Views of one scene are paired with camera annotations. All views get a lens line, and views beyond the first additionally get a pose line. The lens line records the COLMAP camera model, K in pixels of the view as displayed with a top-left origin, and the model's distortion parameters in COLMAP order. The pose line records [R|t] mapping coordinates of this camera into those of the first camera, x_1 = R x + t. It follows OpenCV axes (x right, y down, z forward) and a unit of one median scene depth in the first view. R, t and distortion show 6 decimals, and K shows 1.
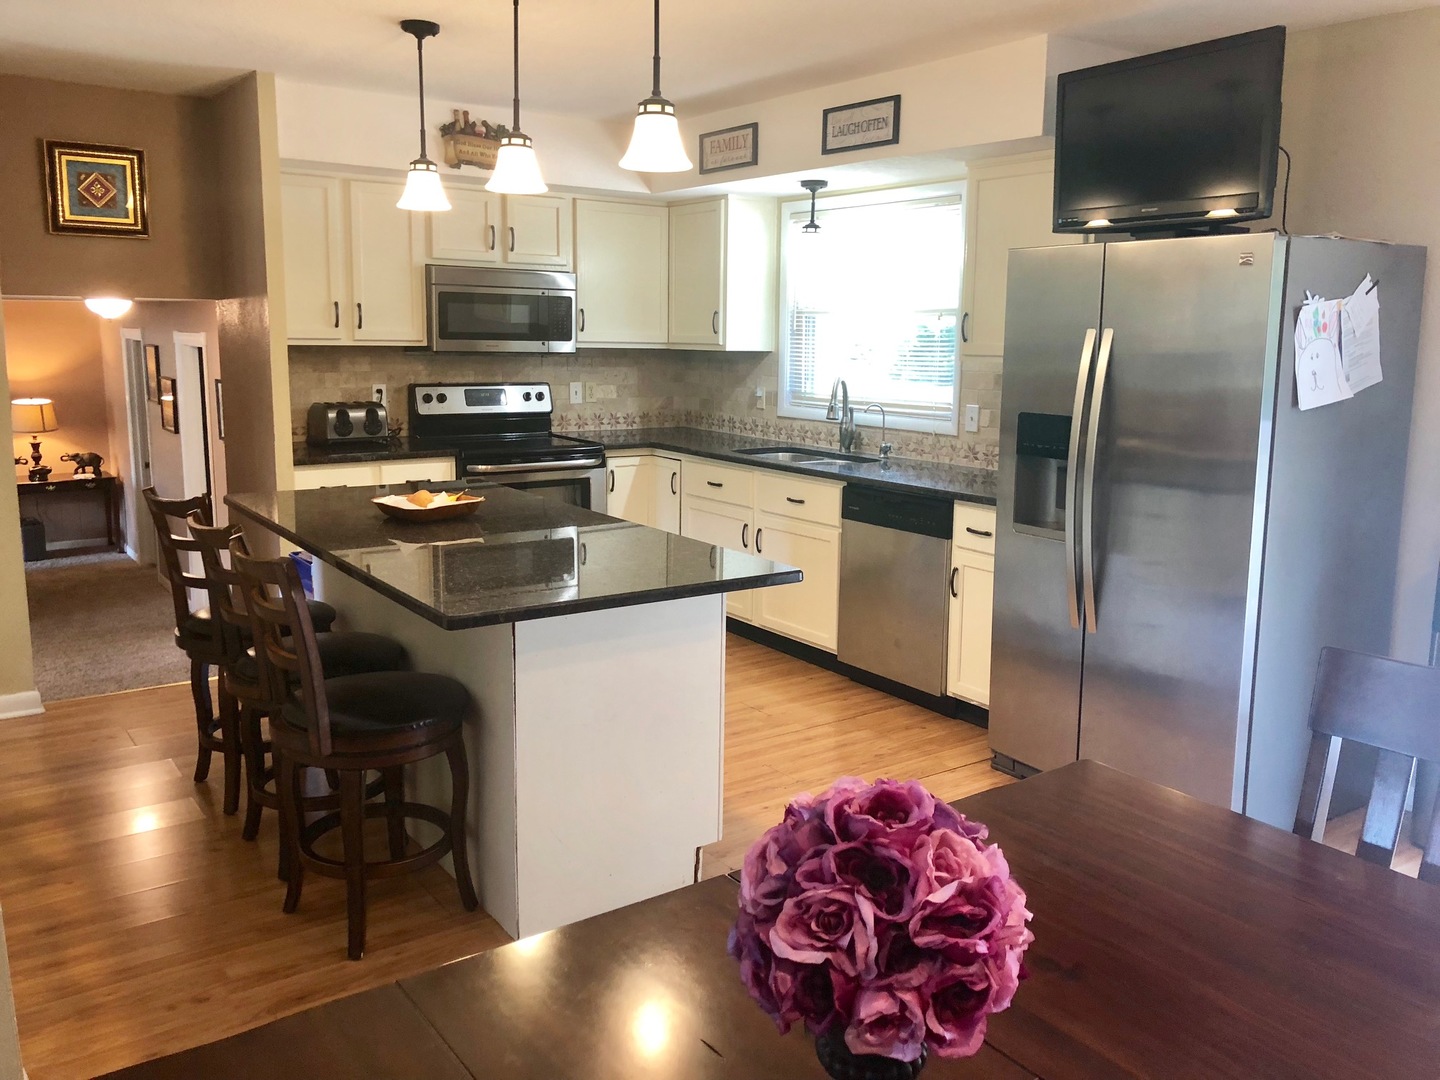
lens RADIAL K [[1184.4, 0, 725.6], [0, 1184.4, 539.1], [0, 0, 1]] dist [0.050983, -0.048372]
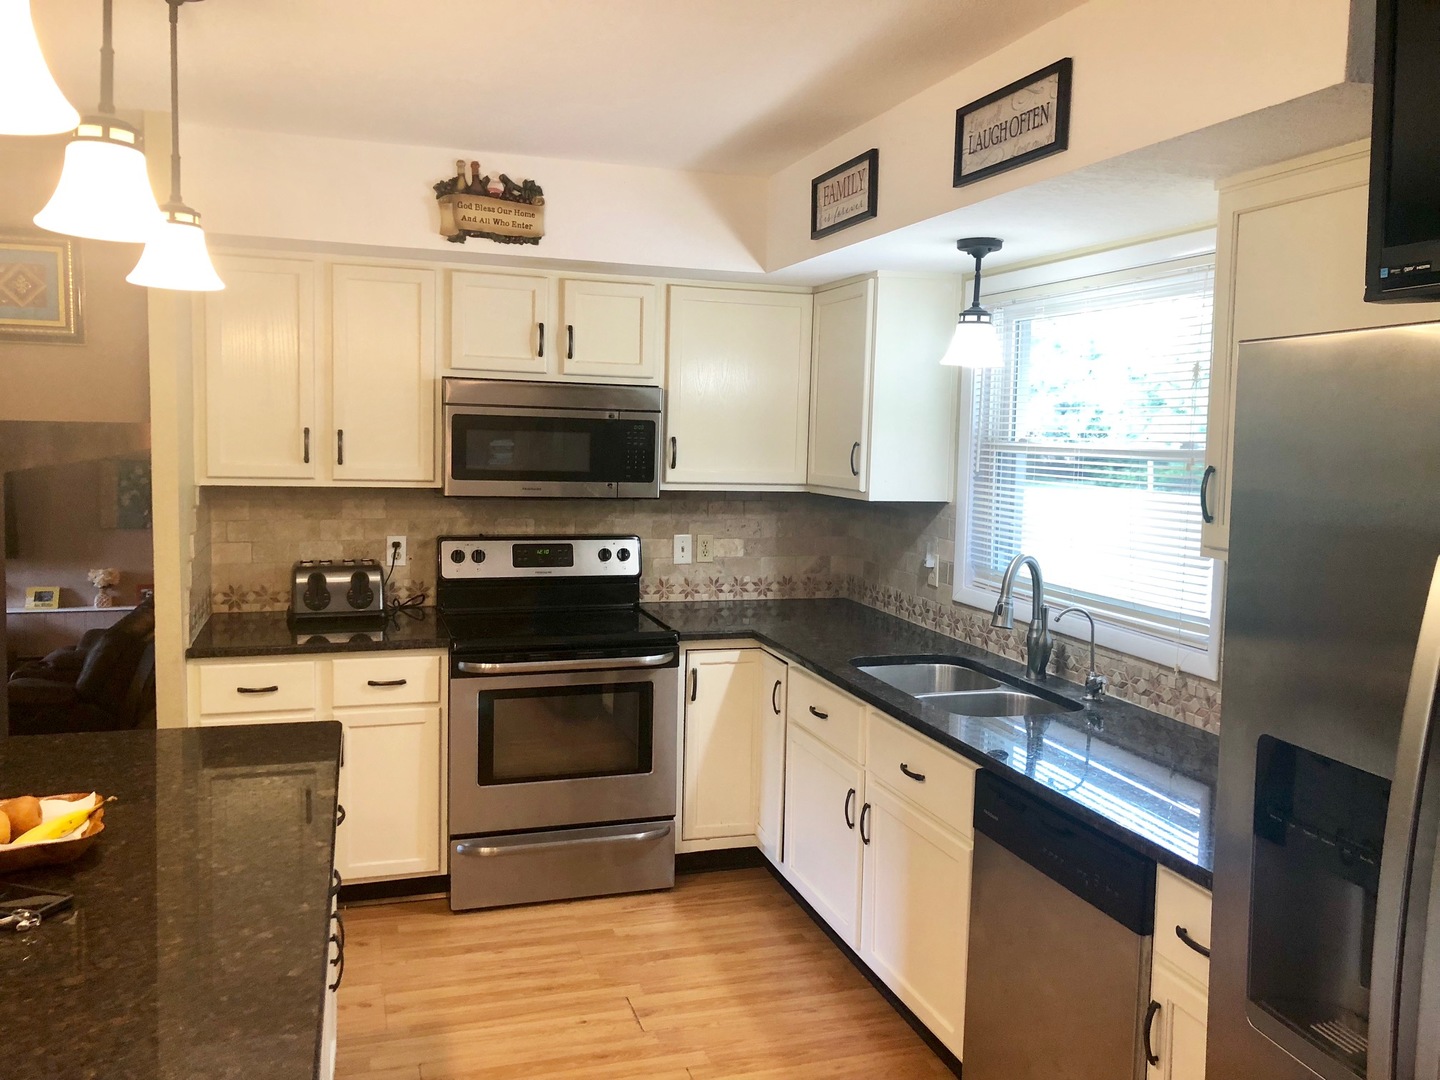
lens RADIAL K [[1184.4, 0, 717.0], [0, 1184.4, 538.6], [0, 0, 1]] dist [0.050983, -0.048372]
pose [[0.952944, 0.038139, -0.300738, 0.121429], [-0.063496, 0.995161, -0.074992, -0.084777], [0.296422, 0.090559, 0.950754, 0.352832]]
